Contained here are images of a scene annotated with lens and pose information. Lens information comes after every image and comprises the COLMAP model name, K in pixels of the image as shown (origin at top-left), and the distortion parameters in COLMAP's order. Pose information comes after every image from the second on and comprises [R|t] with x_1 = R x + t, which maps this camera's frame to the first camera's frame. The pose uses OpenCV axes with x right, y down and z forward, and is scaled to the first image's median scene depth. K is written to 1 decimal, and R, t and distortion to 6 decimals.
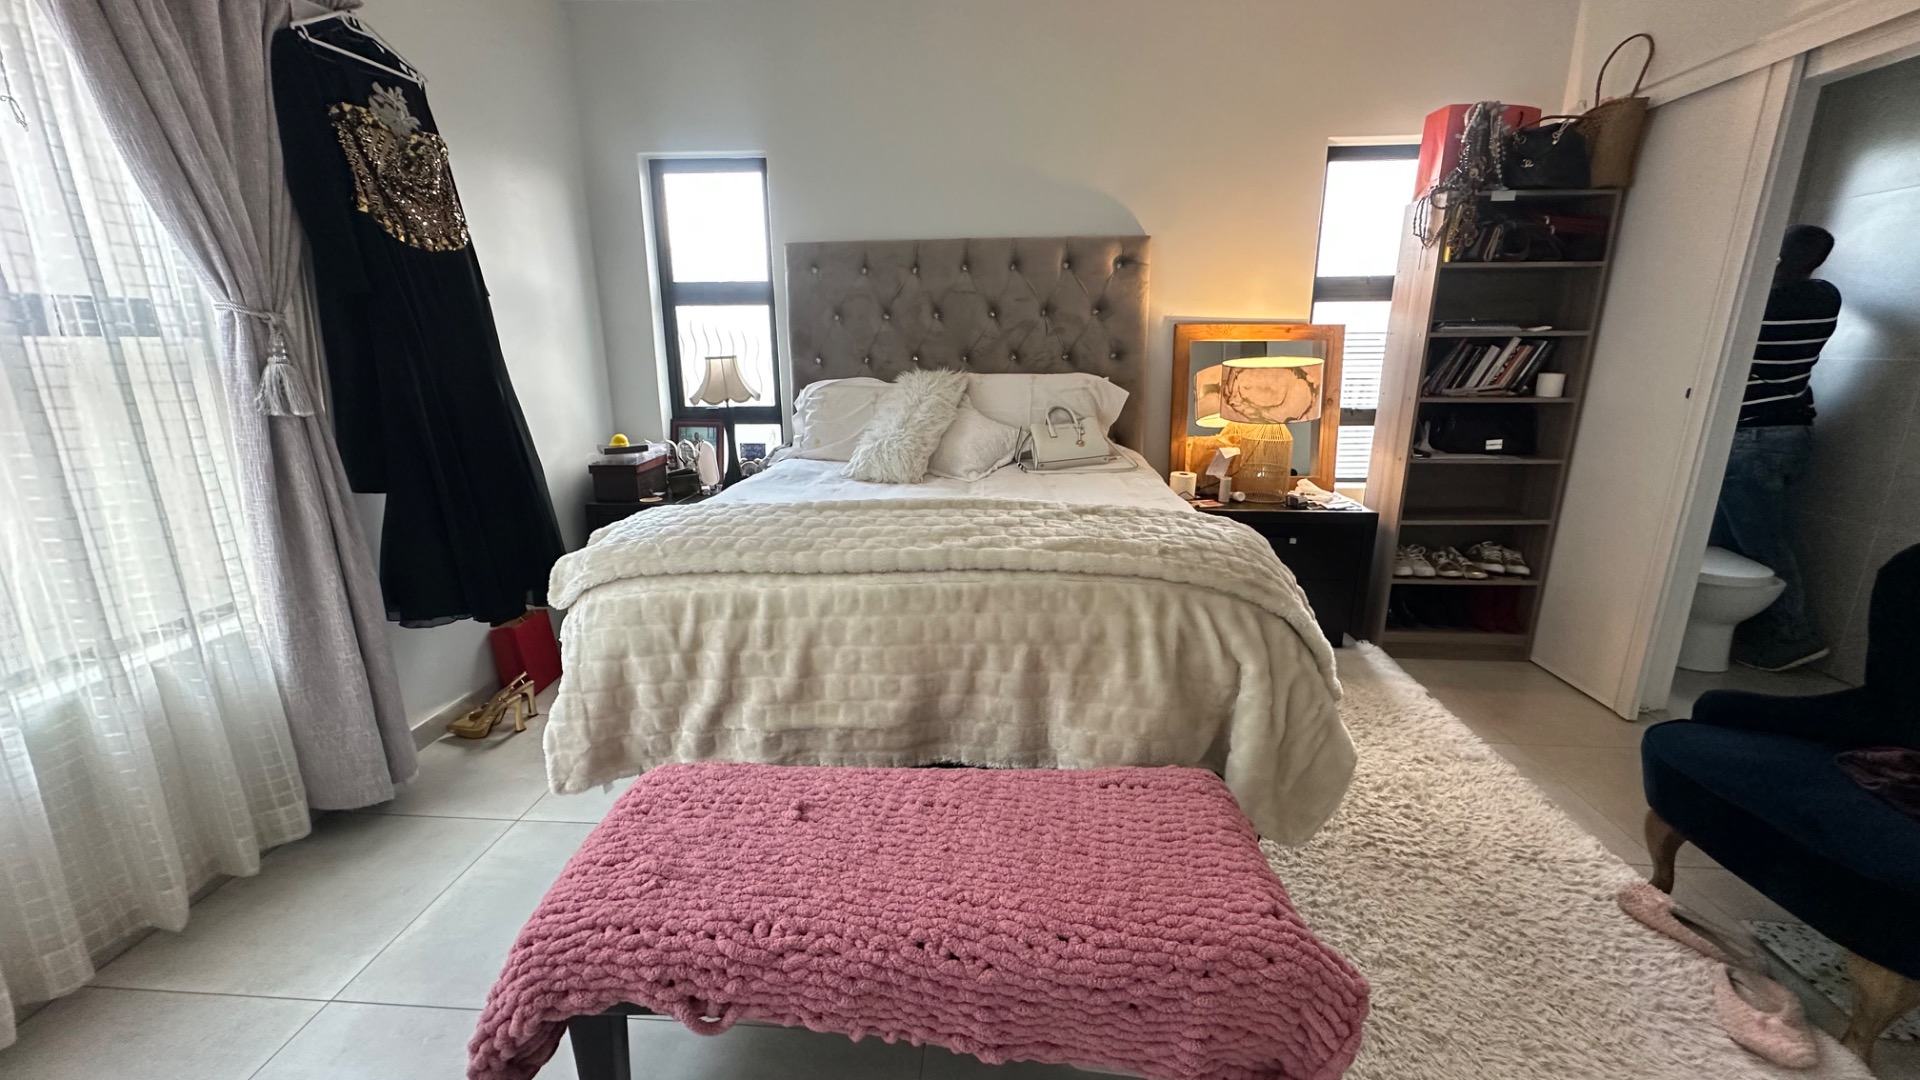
lens RADIAL K [[760.6, 0, 961.1], [0, 760.6, 541.9], [0, 0, 1]] dist [0.001699, 0.000078]
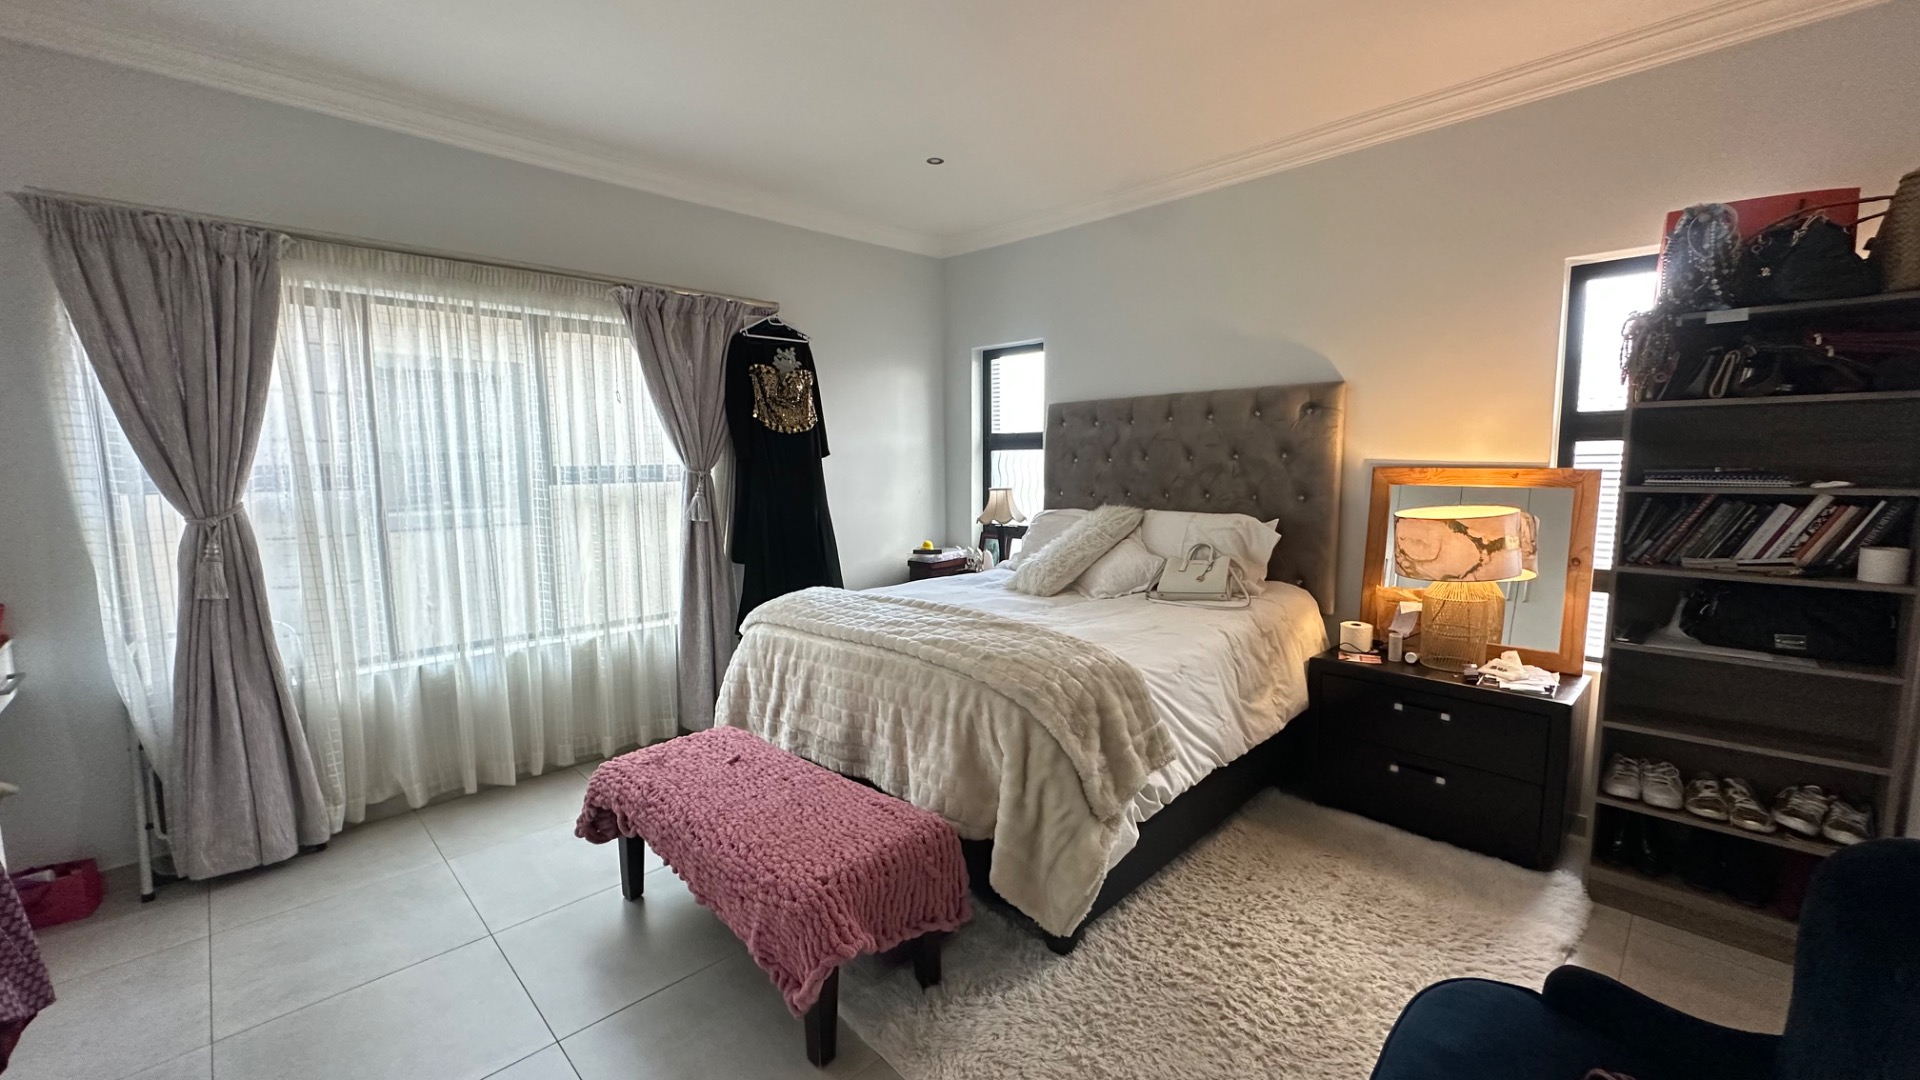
lens RADIAL K [[760.6, 0, 962.0], [0, 760.6, 546.1], [0, 0, 1]] dist [0.001699, 0.000078]
pose [[0.752082, 0.073855, -0.654918, 0.609177], [-0.162039, 0.983921, -0.075122, -0.040504], [0.638839, 0.162621, 0.751957, -0.030842]]
